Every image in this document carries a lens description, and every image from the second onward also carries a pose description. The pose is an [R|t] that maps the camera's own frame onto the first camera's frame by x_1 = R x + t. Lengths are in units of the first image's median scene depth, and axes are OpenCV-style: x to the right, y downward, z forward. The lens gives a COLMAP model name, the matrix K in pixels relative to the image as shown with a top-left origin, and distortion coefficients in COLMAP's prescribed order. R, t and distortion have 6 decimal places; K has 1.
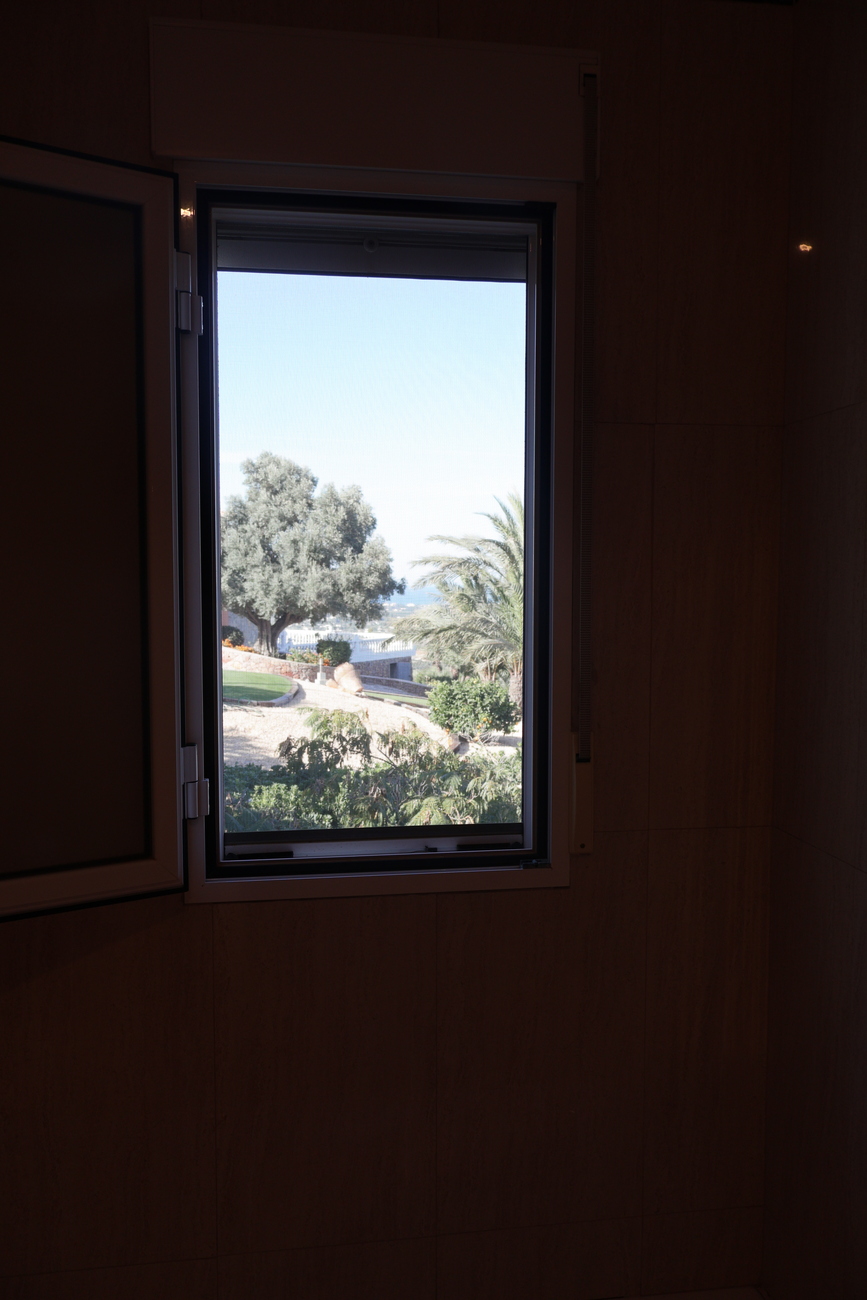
lens RADIAL K [[1077.3, 0, 433.5], [0, 1077.3, 650.0], [0, 0, 1]] dist [-0.008144, 0.005772]
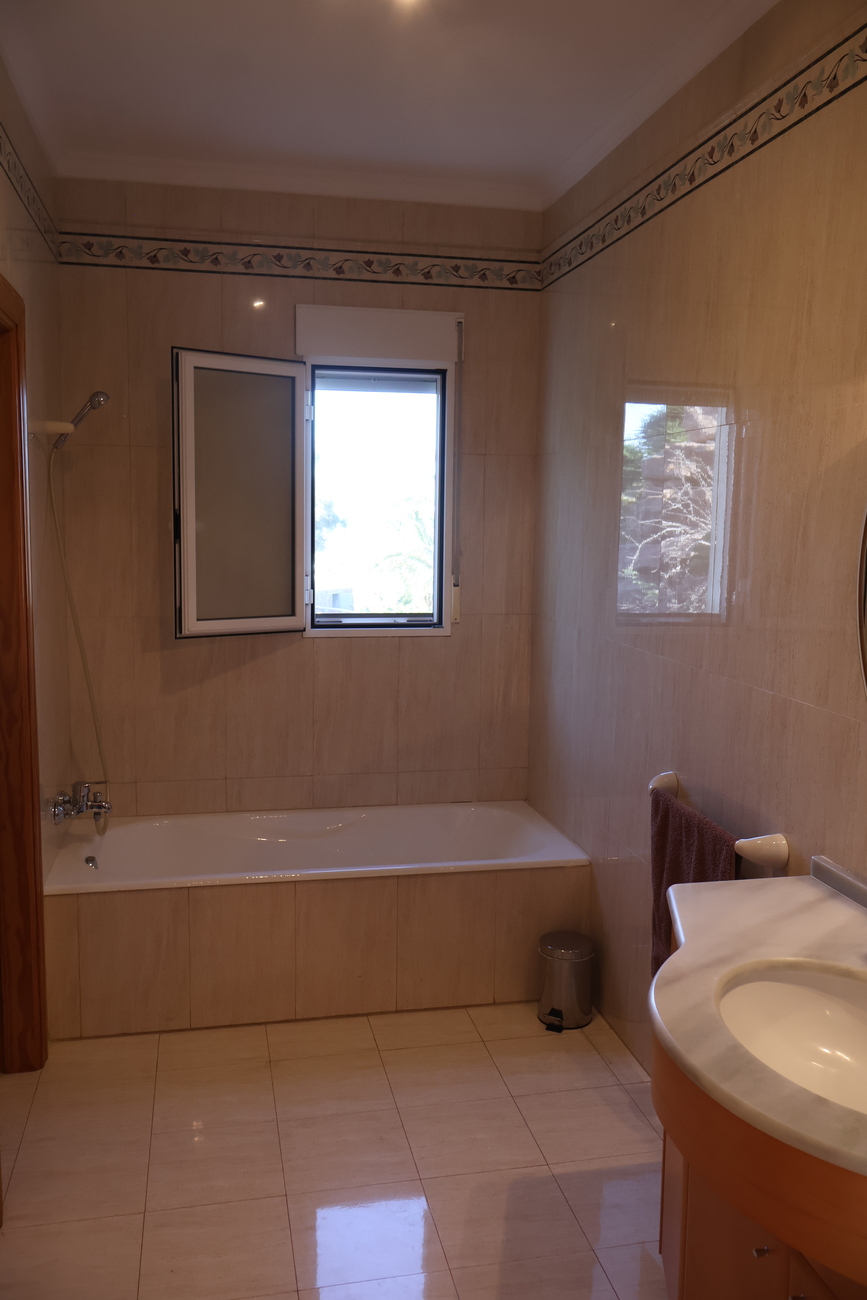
lens RADIAL K [[1077.3, 0, 433.5], [0, 1077.3, 650.0], [0, 0, 1]] dist [-0.008144, 0.005772]
pose [[0.998360, 0.005772, 0.056963, -0.061474], [-0.009201, 0.998149, 0.060109, 0.102607], [-0.056511, -0.060534, 0.996565, -1.585597]]
